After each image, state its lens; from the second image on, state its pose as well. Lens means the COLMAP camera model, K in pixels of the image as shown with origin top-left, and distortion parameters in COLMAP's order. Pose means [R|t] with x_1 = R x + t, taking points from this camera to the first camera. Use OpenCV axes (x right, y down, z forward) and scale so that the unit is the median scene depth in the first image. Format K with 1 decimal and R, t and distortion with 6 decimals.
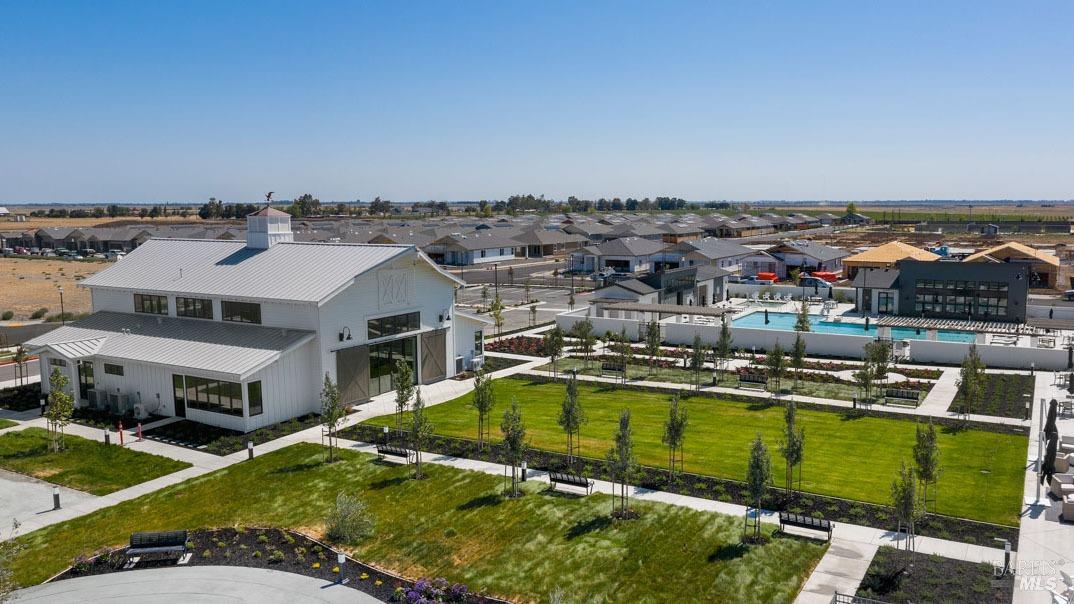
lens RADIAL K [[855.0, 0, 537.0], [0, 855.0, 302.0], [0, 0, 1]] dist [0.002955, 0.002206]
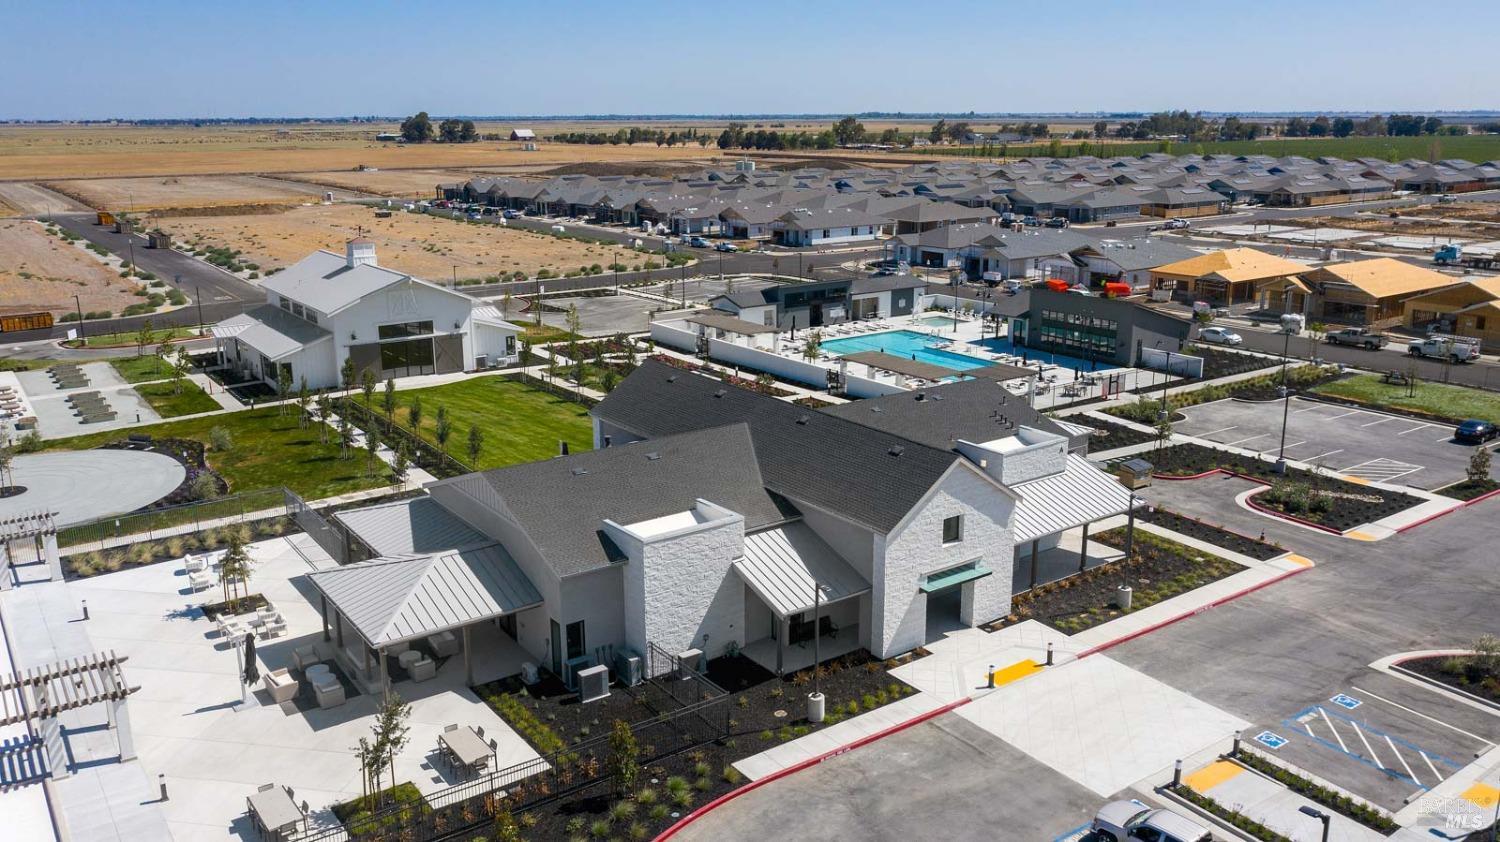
lens RADIAL K [[1194.2, 0, 750.0], [0, 1194.2, 421.0], [0, 0, 1]] dist [0.002955, 0.002206]
pose [[0.909327, 0.105584, -0.402462, 1.059327], [-0.046311, 0.986940, 0.154285, -0.141645], [0.413496, -0.121657, 0.902342, -0.504280]]
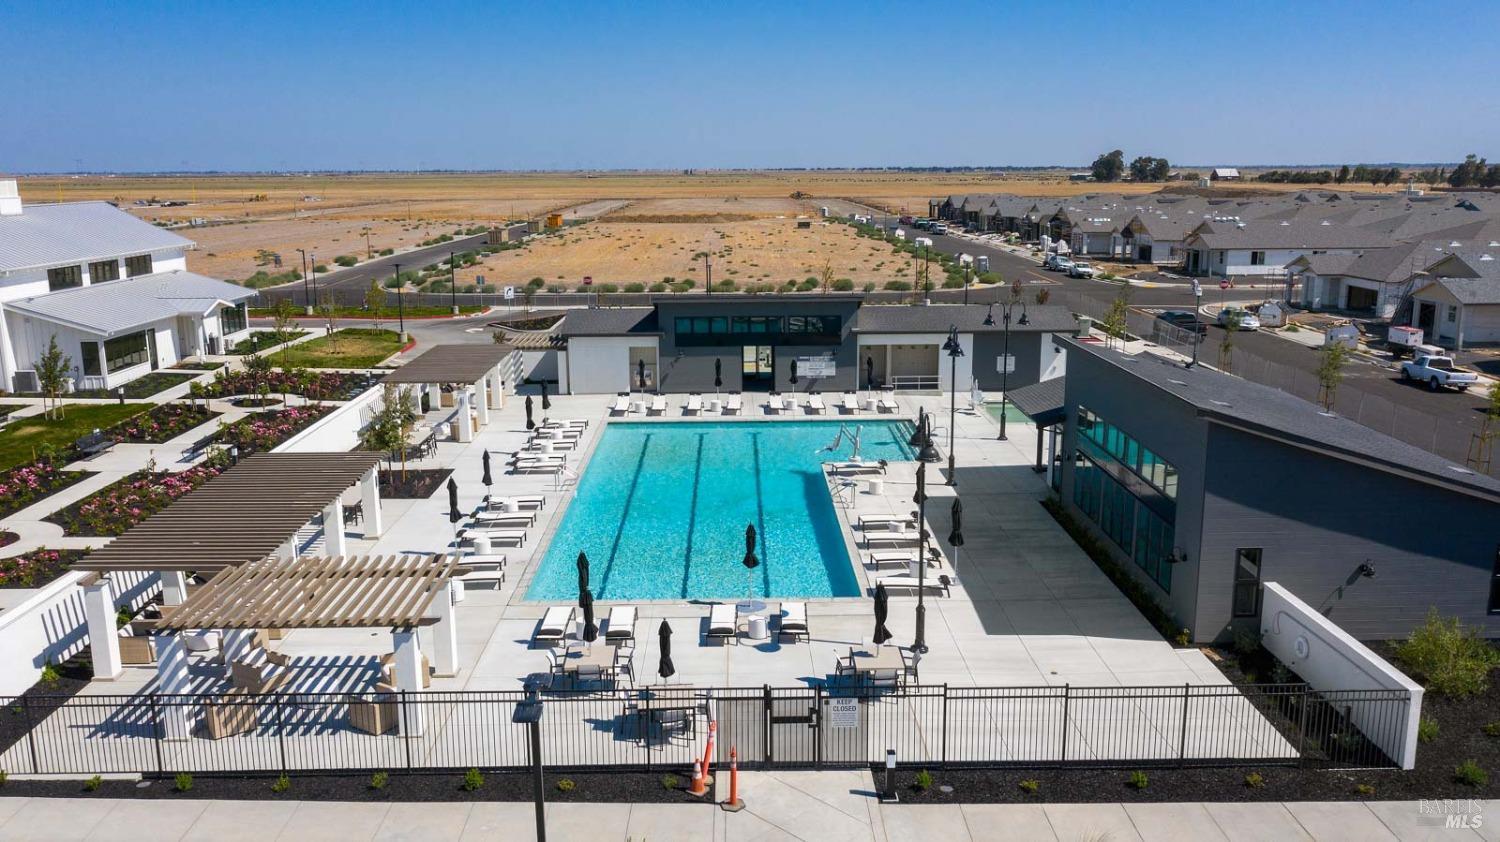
lens RADIAL K [[1194.2, 0, 750.0], [0, 1194.2, 421.0], [0, 0, 1]] dist [0.002955, 0.002206]
pose [[0.513764, 0.182789, -0.838233, 1.142932], [-0.093357, 0.983149, 0.157170, -0.119485], [0.852837, -0.002493, 0.522171, 0.925469]]
